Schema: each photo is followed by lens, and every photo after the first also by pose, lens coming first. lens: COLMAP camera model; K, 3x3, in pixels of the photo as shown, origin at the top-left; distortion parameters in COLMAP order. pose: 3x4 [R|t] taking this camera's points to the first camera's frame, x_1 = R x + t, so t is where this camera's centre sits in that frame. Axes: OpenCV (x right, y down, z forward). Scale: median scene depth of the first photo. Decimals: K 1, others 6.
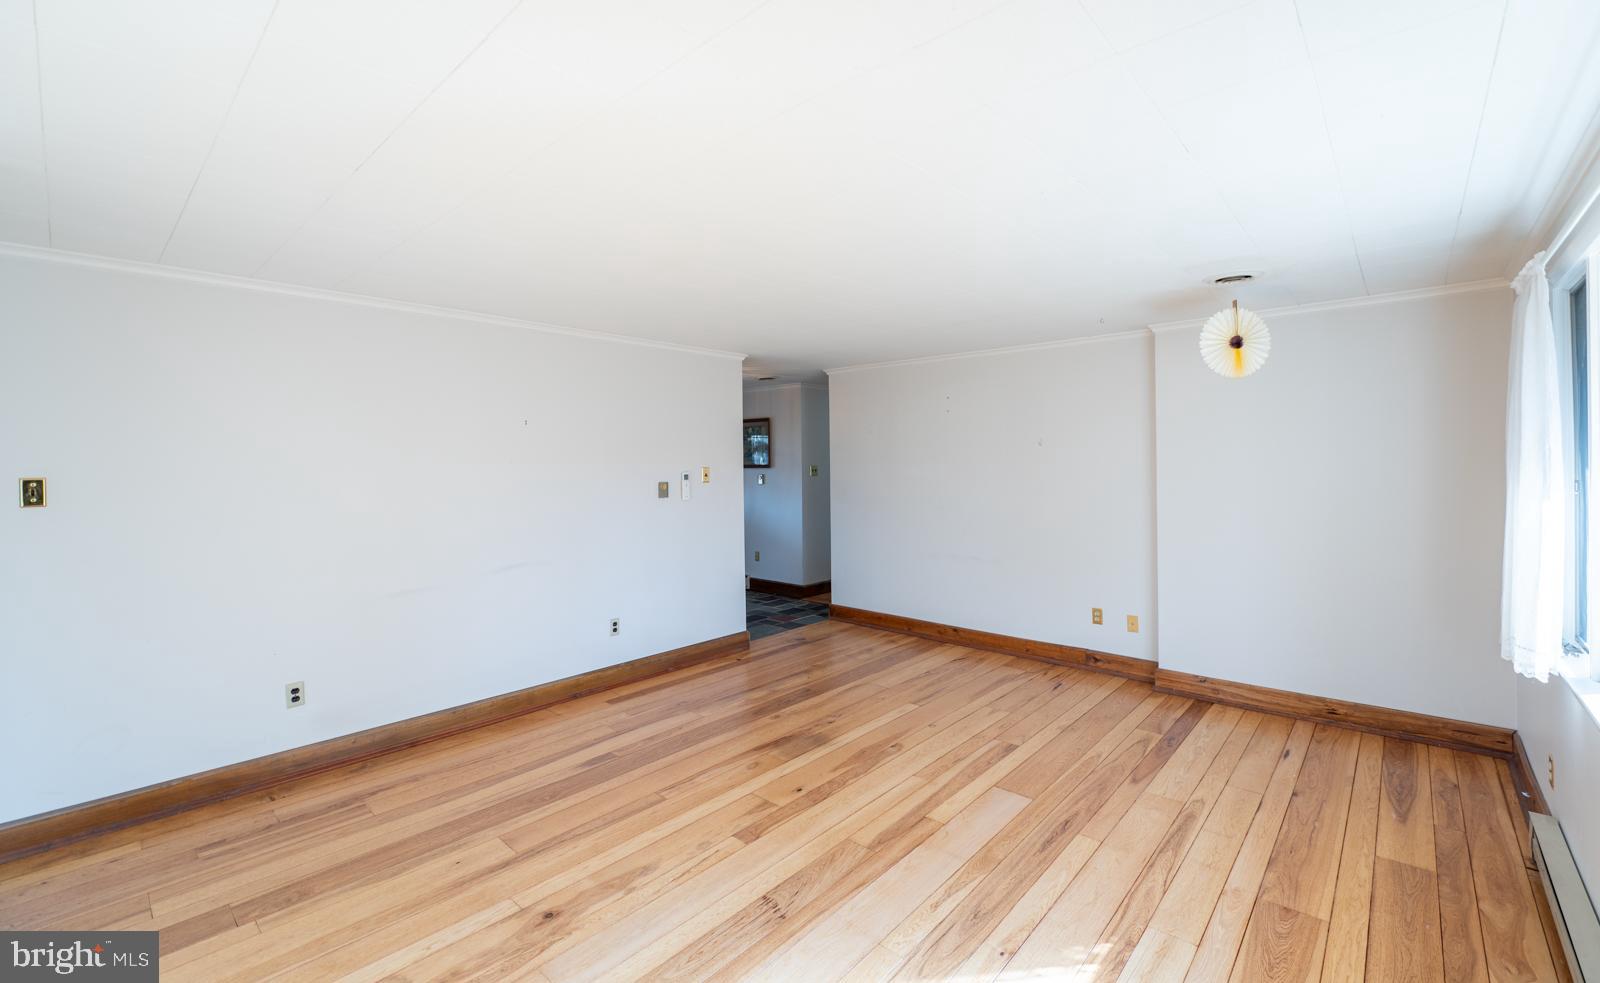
lens RADIAL K [[659.3, 0, 804.5], [0, 659.3, 475.7], [0, 0, 1]] dist [-0.004087, -0.000247]
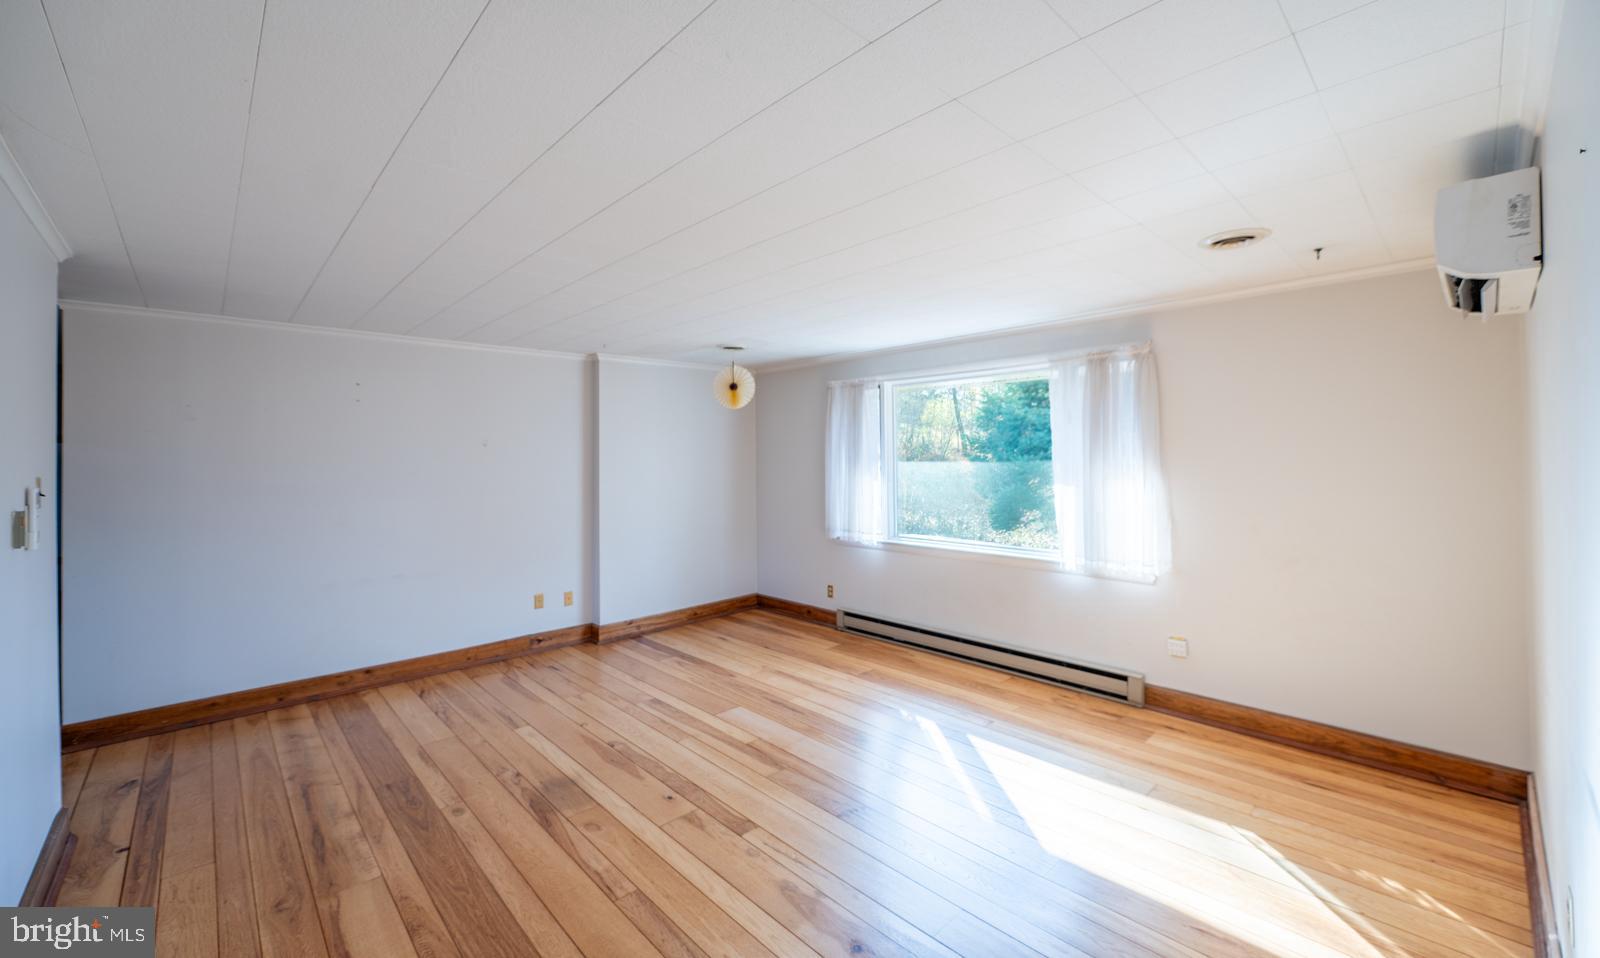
lens RADIAL K [[646.8, 0, 804.6], [0, 646.8, 468.4], [0, 0, 1]] dist [-0.000287, -0.000032]
pose [[0.077321, -0.010109, 0.996955, -0.786382], [0.031801, 0.999465, 0.007668, -0.006814], [-0.996499, 0.031111, 0.077601, 0.599601]]
